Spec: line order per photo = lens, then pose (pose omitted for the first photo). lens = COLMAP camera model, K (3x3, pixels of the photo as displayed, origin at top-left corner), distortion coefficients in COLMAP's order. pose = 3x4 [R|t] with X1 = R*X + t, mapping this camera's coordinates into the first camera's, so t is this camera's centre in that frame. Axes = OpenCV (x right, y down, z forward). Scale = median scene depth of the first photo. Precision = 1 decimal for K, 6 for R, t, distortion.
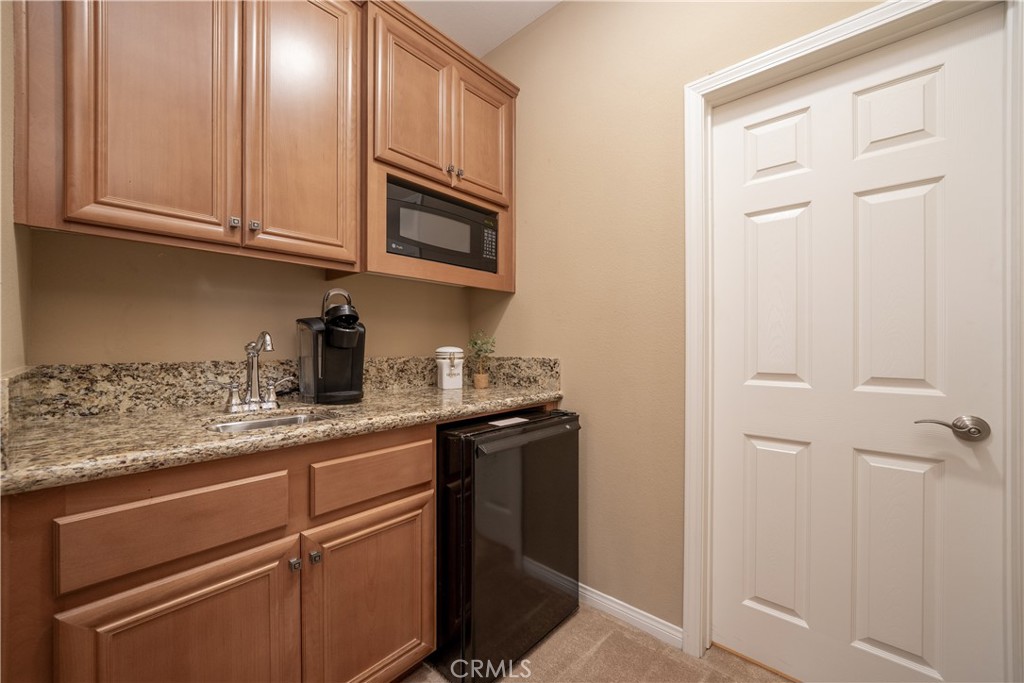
lens RADIAL K [[403.5, 0, 512.0], [0, 403.5, 341.5], [0, 0, 1]] dist [-0.000691, -0.000118]
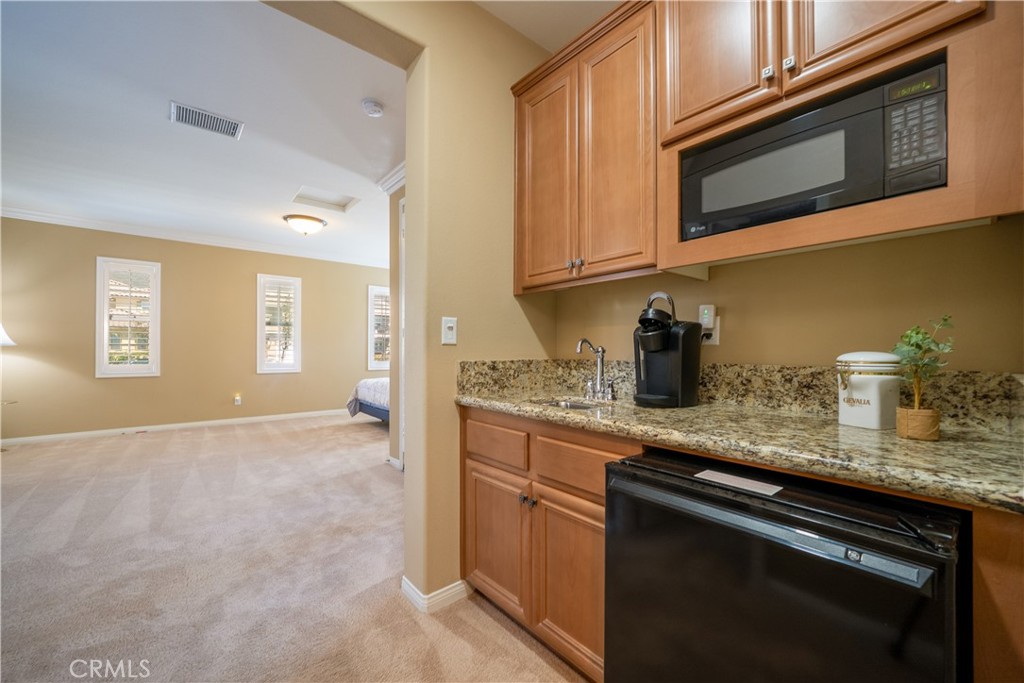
lens RADIAL K [[411.4, 0, 514.0], [0, 411.4, 345.9], [0, 0, 1]] dist [0.001895, 0.000248]
pose [[-0.137665, -0.010348, -0.990425, 0.505777], [0.004606, 0.999928, -0.011087, 0.009561], [0.990468, -0.006089, -0.137608, 0.631970]]
